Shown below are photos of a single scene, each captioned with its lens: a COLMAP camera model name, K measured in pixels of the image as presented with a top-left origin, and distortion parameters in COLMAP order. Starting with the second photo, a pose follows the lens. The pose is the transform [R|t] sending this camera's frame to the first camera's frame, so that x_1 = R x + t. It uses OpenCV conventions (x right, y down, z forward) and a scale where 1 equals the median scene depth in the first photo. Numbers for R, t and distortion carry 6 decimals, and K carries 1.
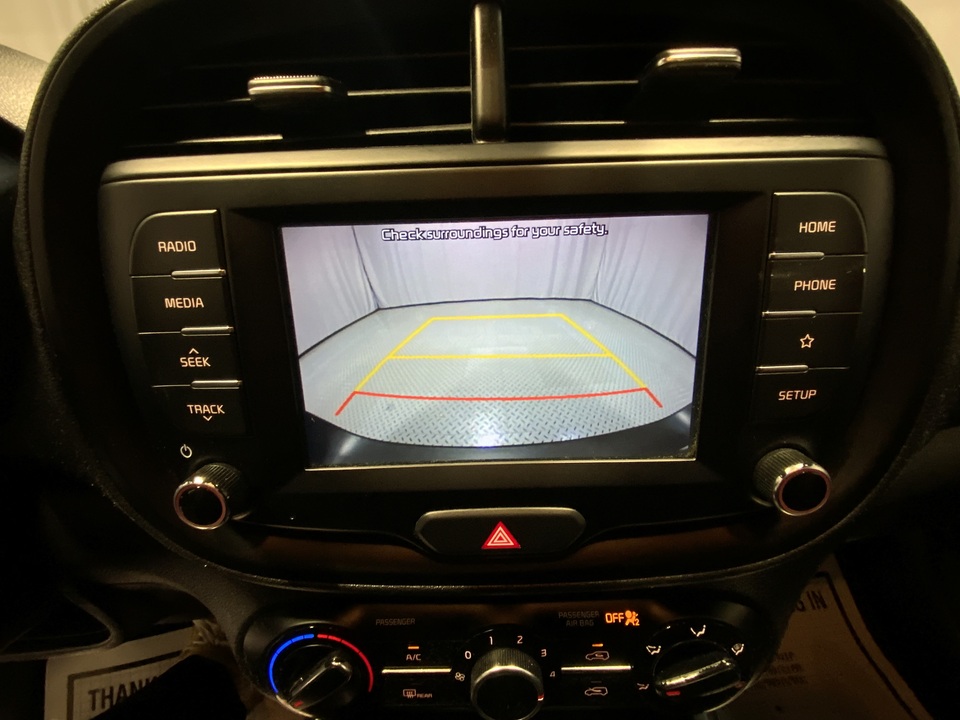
lens RADIAL K [[414.5, 0, 480.0], [0, 414.5, 360.0], [0, 0, 1]] dist [0.000899, -0.000686]
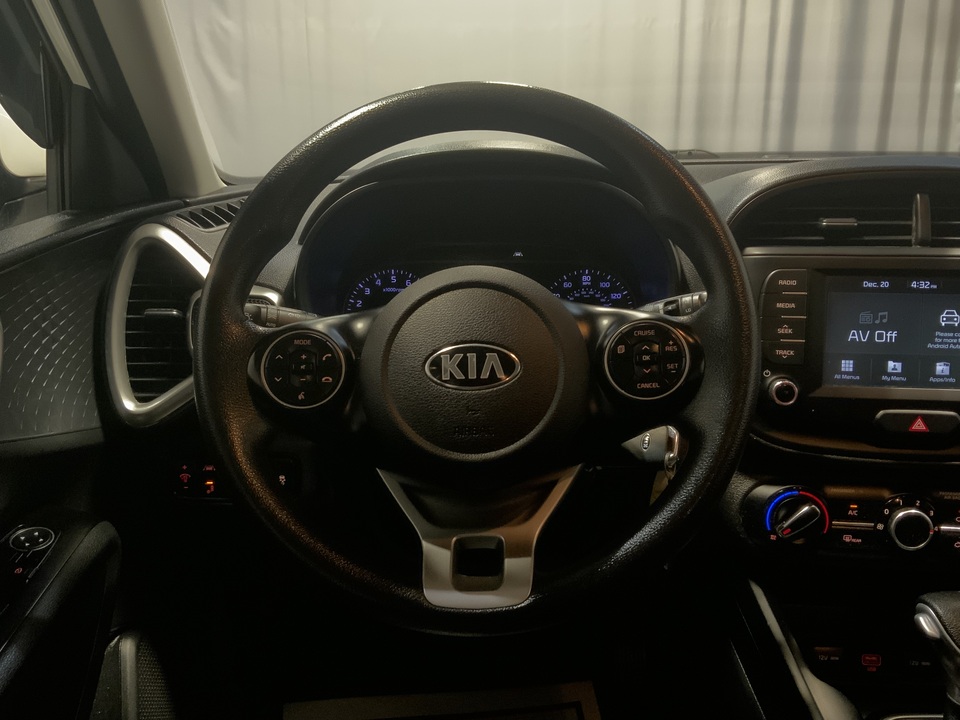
lens RADIAL K [[884.6, 0, 480.0], [0, 884.6, 360.0], [0, 0, 1]] dist [-0.005799, -0.010891]
pose [[0.989392, 0.054967, -0.134468, -1.684260], [-0.076376, 0.984216, -0.159640, 1.071630], [0.123571, 0.168217, 0.977974, -3.967948]]
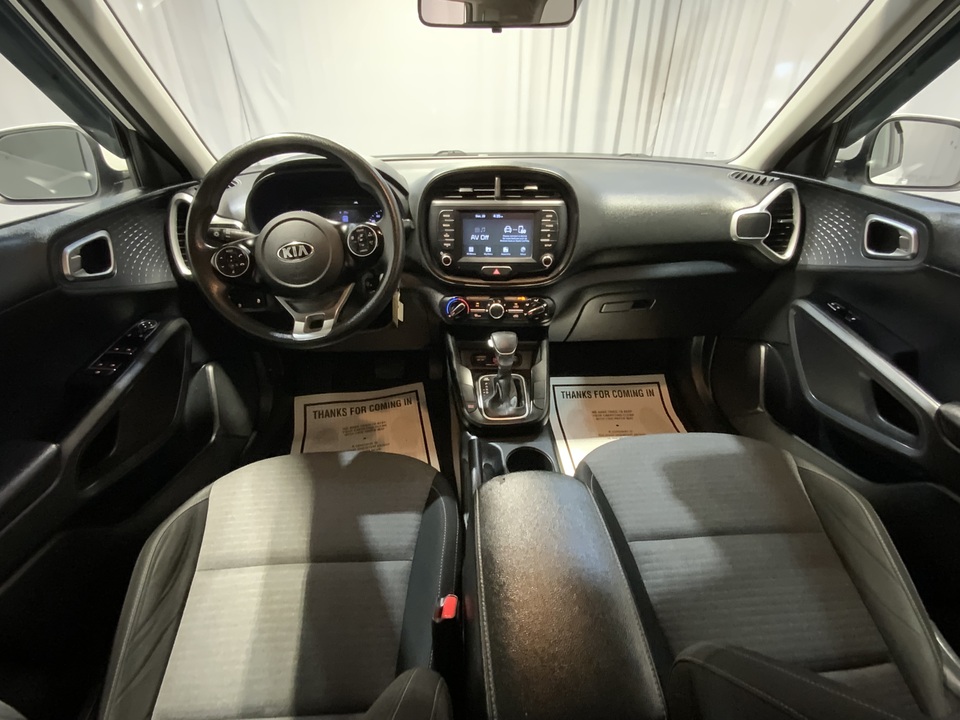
lens RADIAL K [[414.5, 0, 480.0], [0, 414.5, 360.0], [0, 0, 1]] dist [0.000899, -0.000686]
pose [[0.998507, 0.045083, -0.030846, 0.058124], [-0.042150, 0.995057, 0.089921, 1.213877], [0.034747, -0.088487, 0.995471, -5.020821]]
